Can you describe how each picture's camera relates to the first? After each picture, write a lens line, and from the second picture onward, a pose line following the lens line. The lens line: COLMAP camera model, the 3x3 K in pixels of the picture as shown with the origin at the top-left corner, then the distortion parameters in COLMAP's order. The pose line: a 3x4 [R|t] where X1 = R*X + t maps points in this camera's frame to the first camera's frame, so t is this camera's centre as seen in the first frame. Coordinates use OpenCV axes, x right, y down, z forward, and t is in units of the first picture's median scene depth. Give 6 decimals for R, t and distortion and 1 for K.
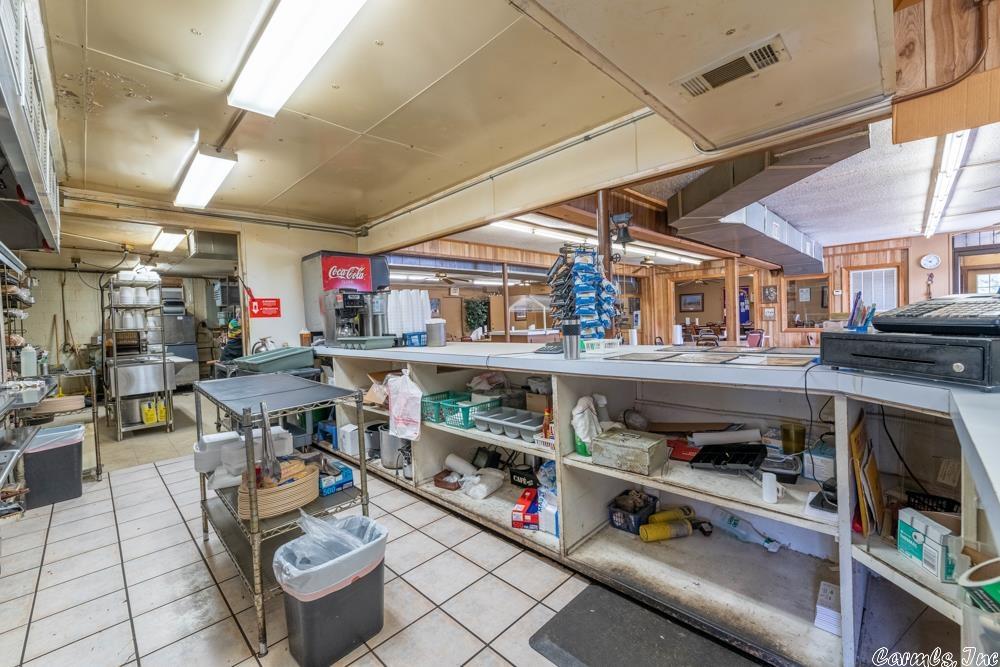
lens RADIAL K [[406.0, 0, 498.4], [0, 406.0, 329.6], [0, 0, 1]] dist [0.005688, -0.003103]
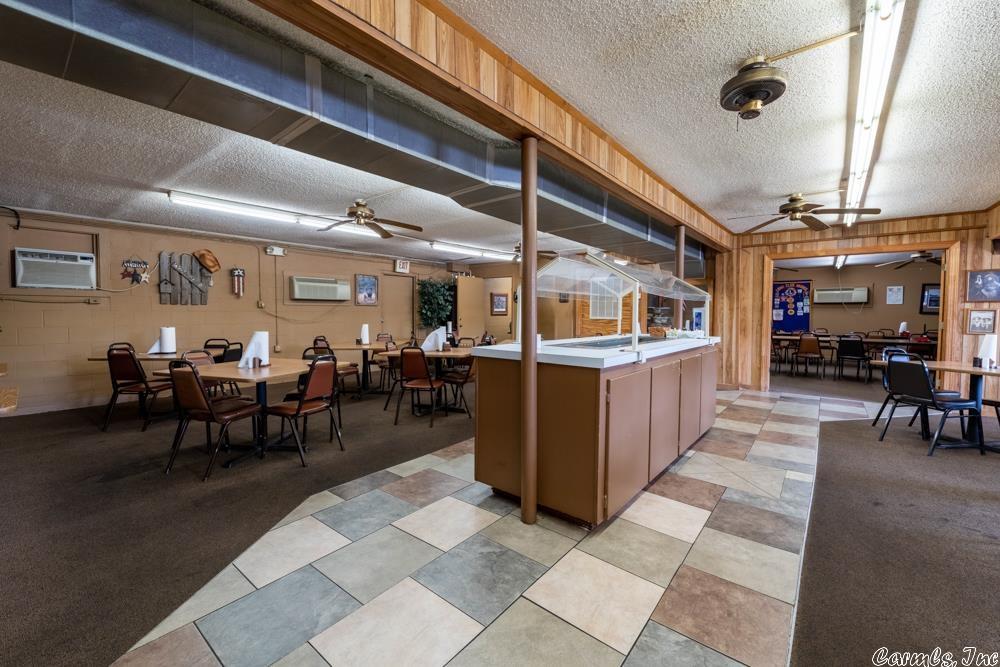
lens RADIAL K [[406.0, 0, 497.3], [0, 406.0, 329.0], [0, 0, 1]] dist [0.005688, -0.003103]
pose [[0.994636, 0.035125, 0.097292, -0.027808], [-0.036416, 0.999270, 0.011525, -0.012117], [-0.096816, -0.015007, 0.995189, 0.527866]]
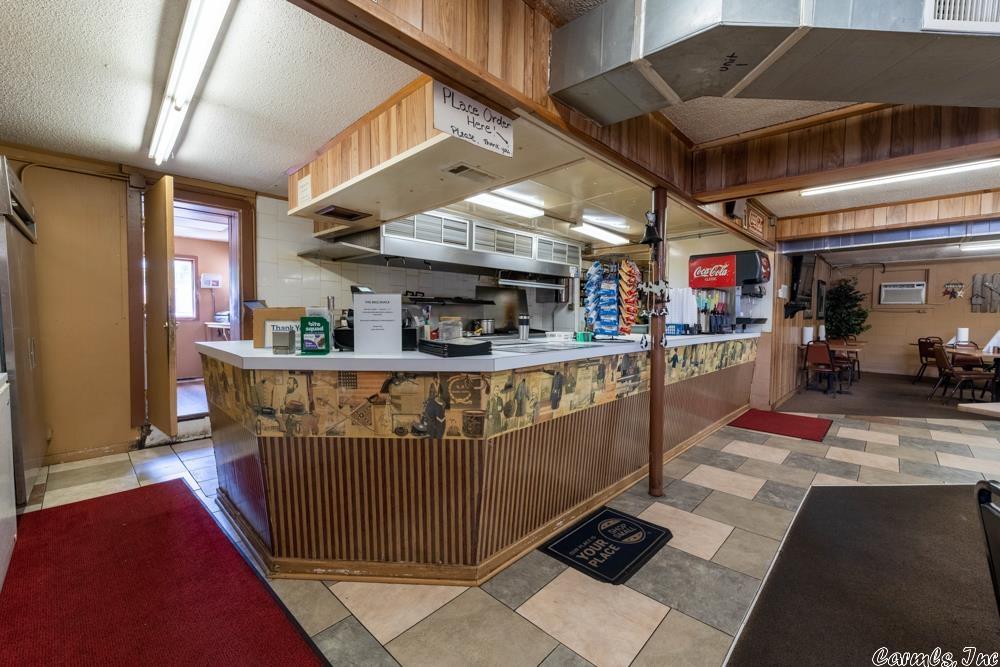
lens RADIAL K [[406.0, 0, 497.4], [0, 406.0, 329.5], [0, 0, 1]] dist [0.005688, -0.003103]
pose [[0.007142, 0.072335, -0.997355, 0.381622], [-0.032401, 0.996873, 0.072068, -0.017443], [0.999449, 0.031801, 0.009463, 0.179035]]
